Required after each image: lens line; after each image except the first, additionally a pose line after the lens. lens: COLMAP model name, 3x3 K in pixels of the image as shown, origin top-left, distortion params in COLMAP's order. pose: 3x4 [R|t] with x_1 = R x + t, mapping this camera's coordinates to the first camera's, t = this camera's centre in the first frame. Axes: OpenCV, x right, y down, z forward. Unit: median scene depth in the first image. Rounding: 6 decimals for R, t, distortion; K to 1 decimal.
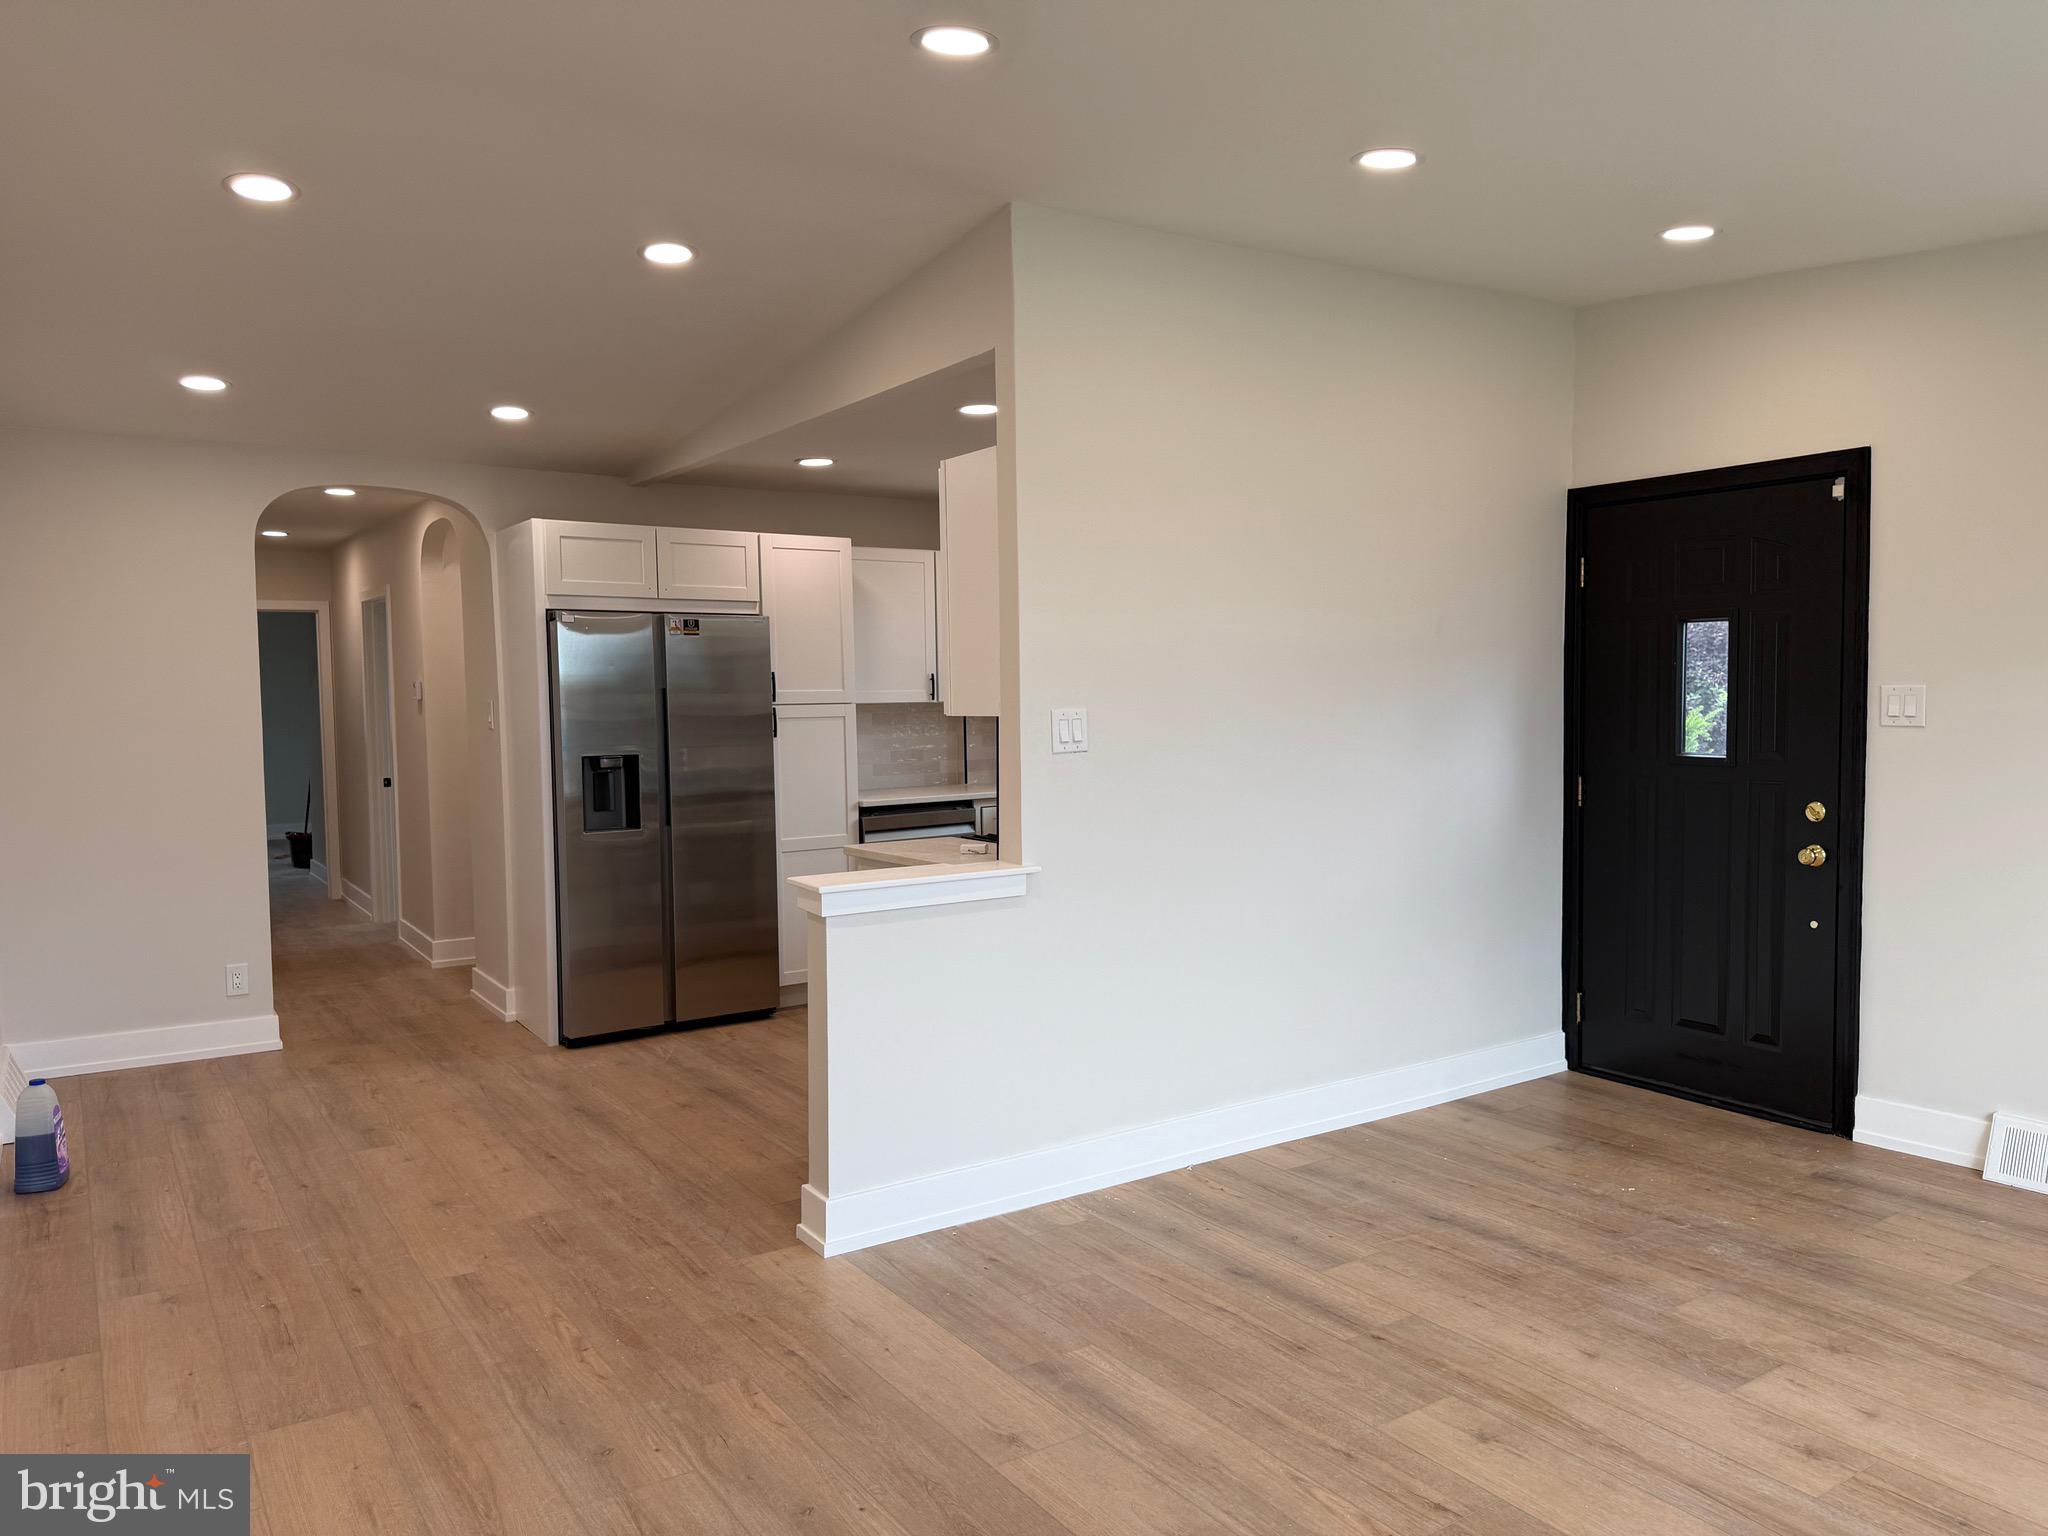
lens RADIAL K [[1452.8, 0, 1024.0], [0, 1452.8, 768.0], [0, 0, 1]] dist [0.107288, -0.139142]
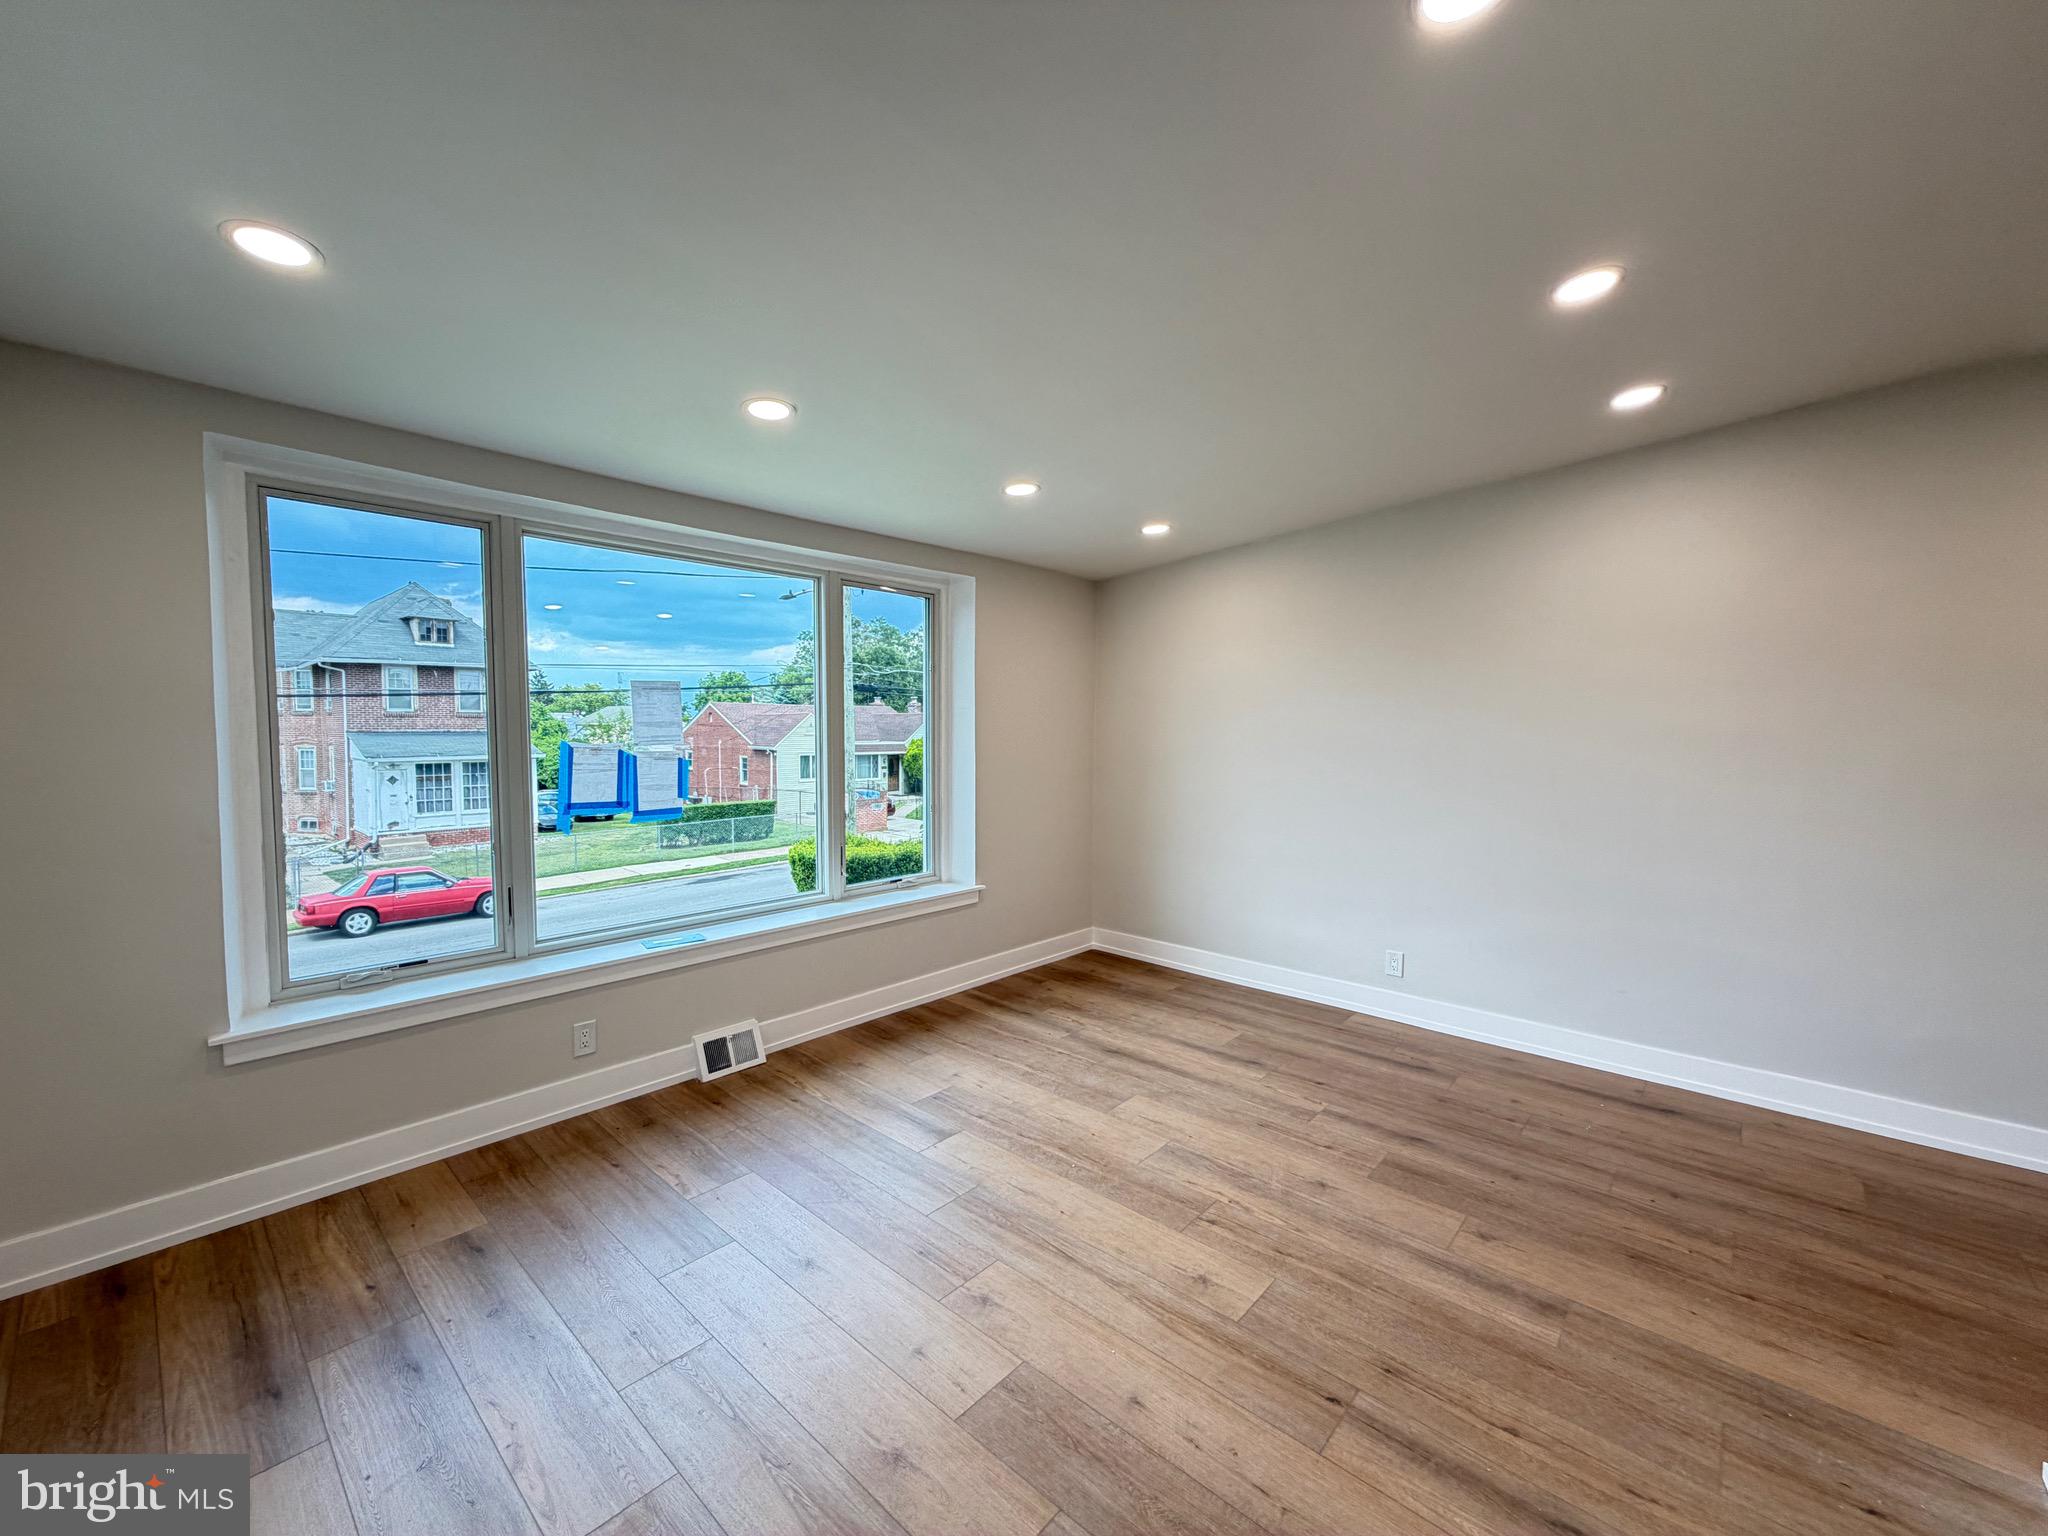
lens RADIAL K [[825.8, 0, 1024.0], [0, 825.8, 768.0], [0, 0, 1]] dist [0.000463, 0.009404]
pose [[-0.967752, 0.013143, -0.251562, 0.582171], [-0.015519, 0.993631, 0.111613, -0.103882], [0.251427, 0.111917, -0.961384, 1.449099]]
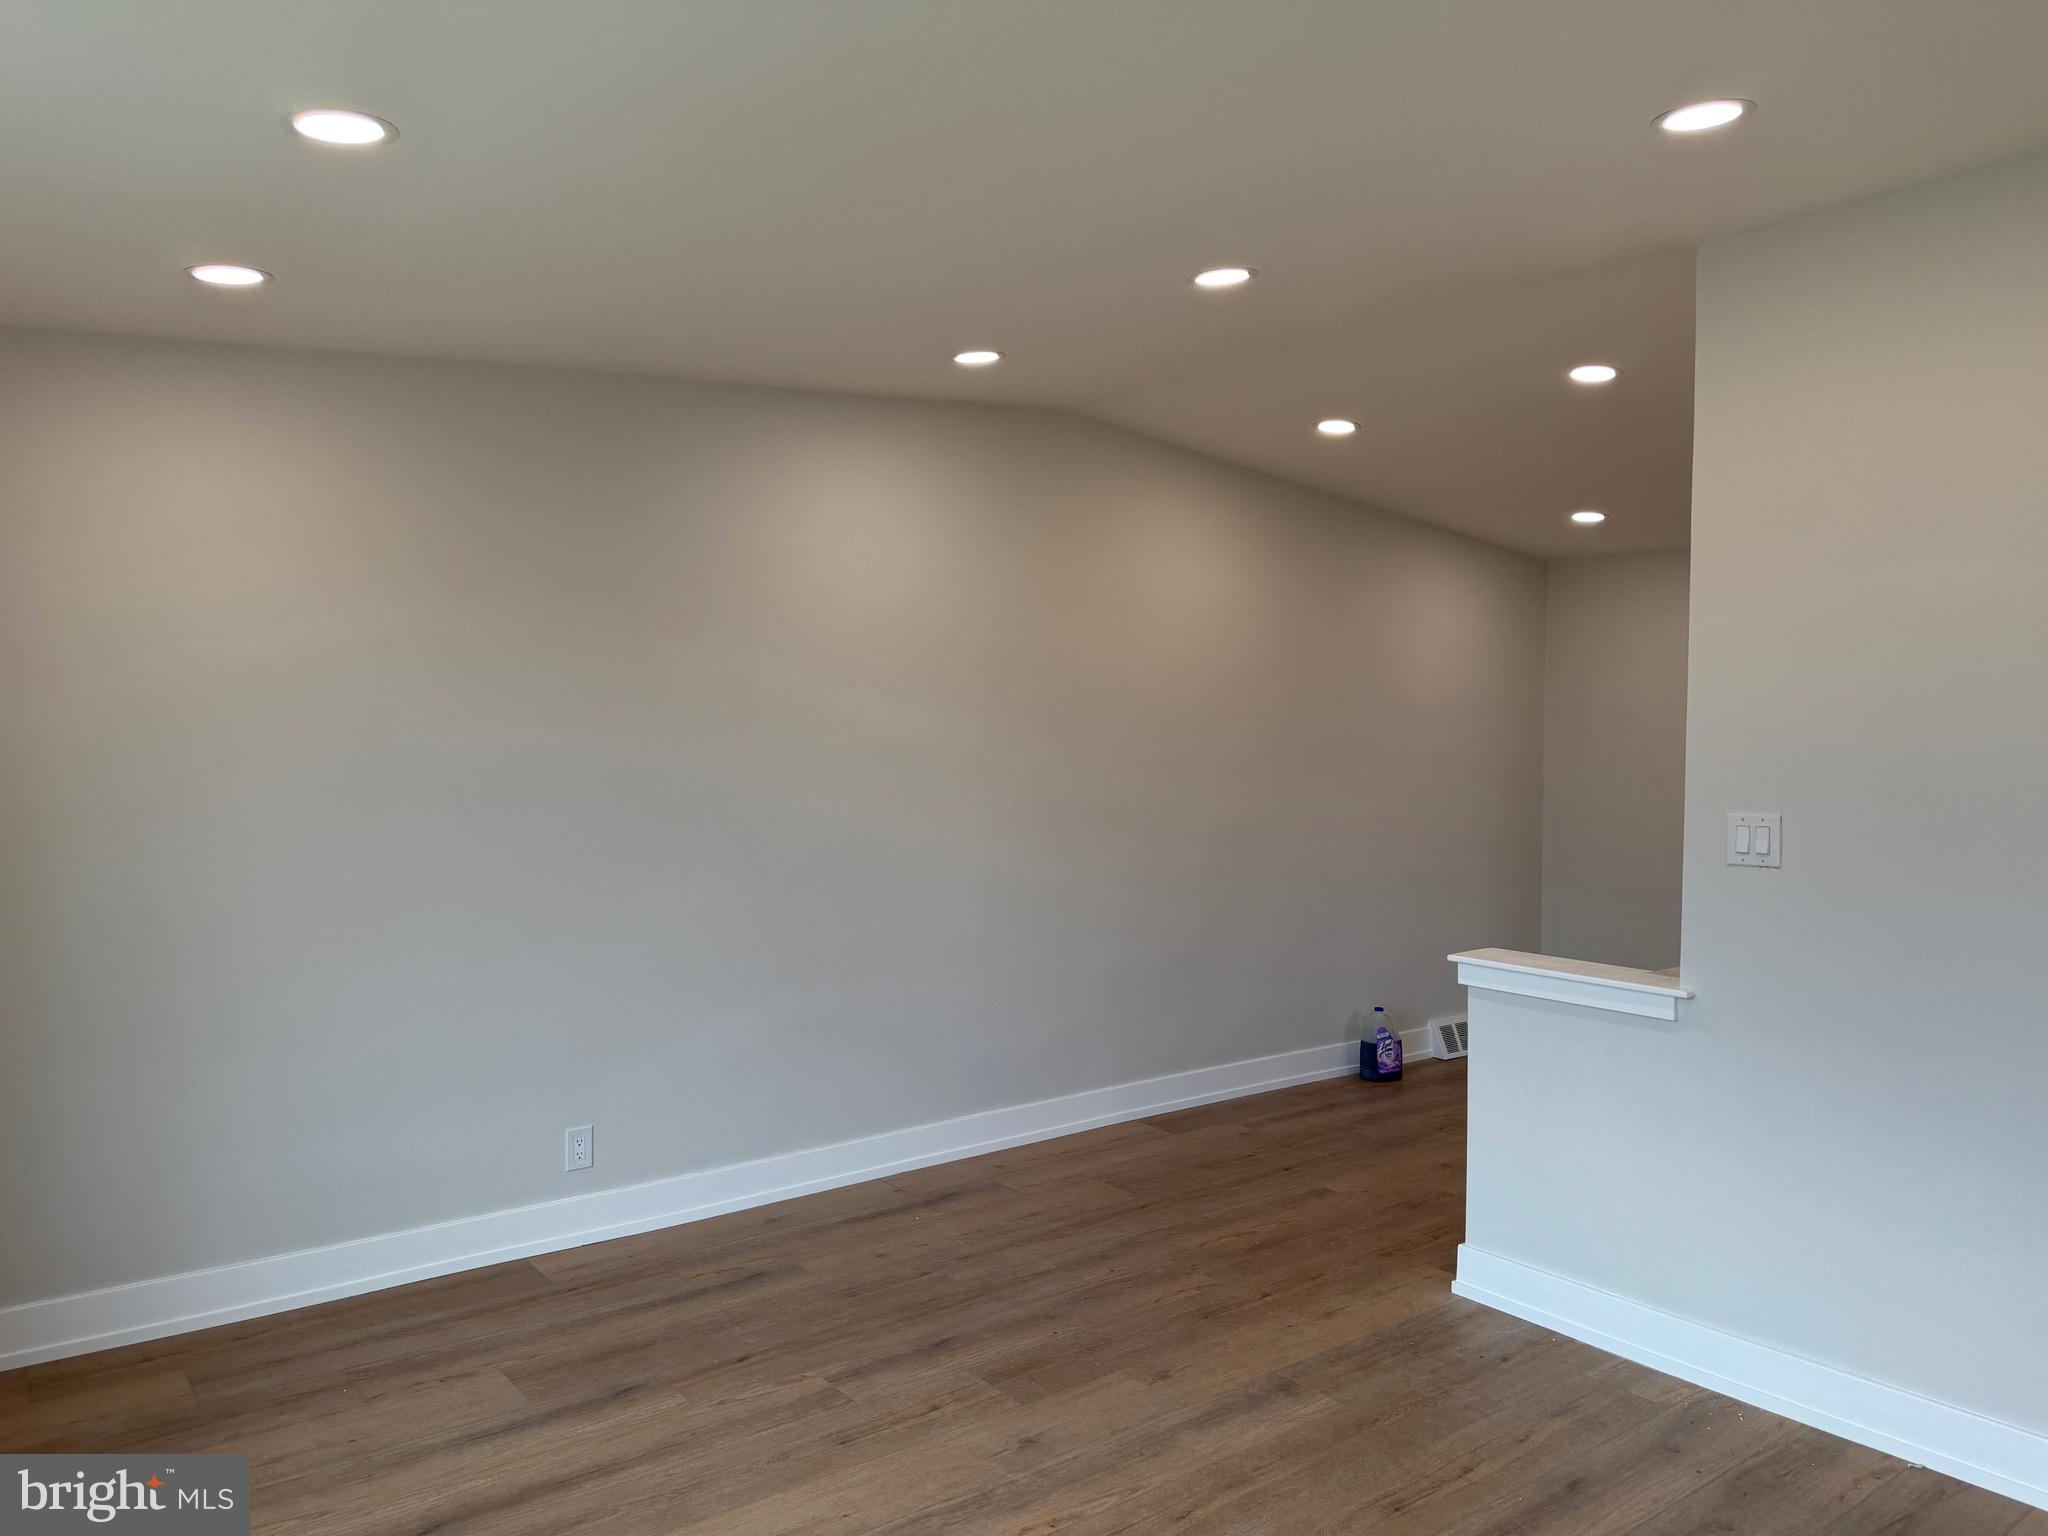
lens RADIAL K [[1478.2, 0, 1013.5], [0, 1478.2, 755.9], [0, 0, 1]] dist [0.049215, -0.059148]
pose [[0.075868, 0.036134, -0.996463, 1.072996], [-0.068789, 0.997152, 0.030922, -0.089469], [0.994742, 0.066200, 0.078138, 0.647411]]
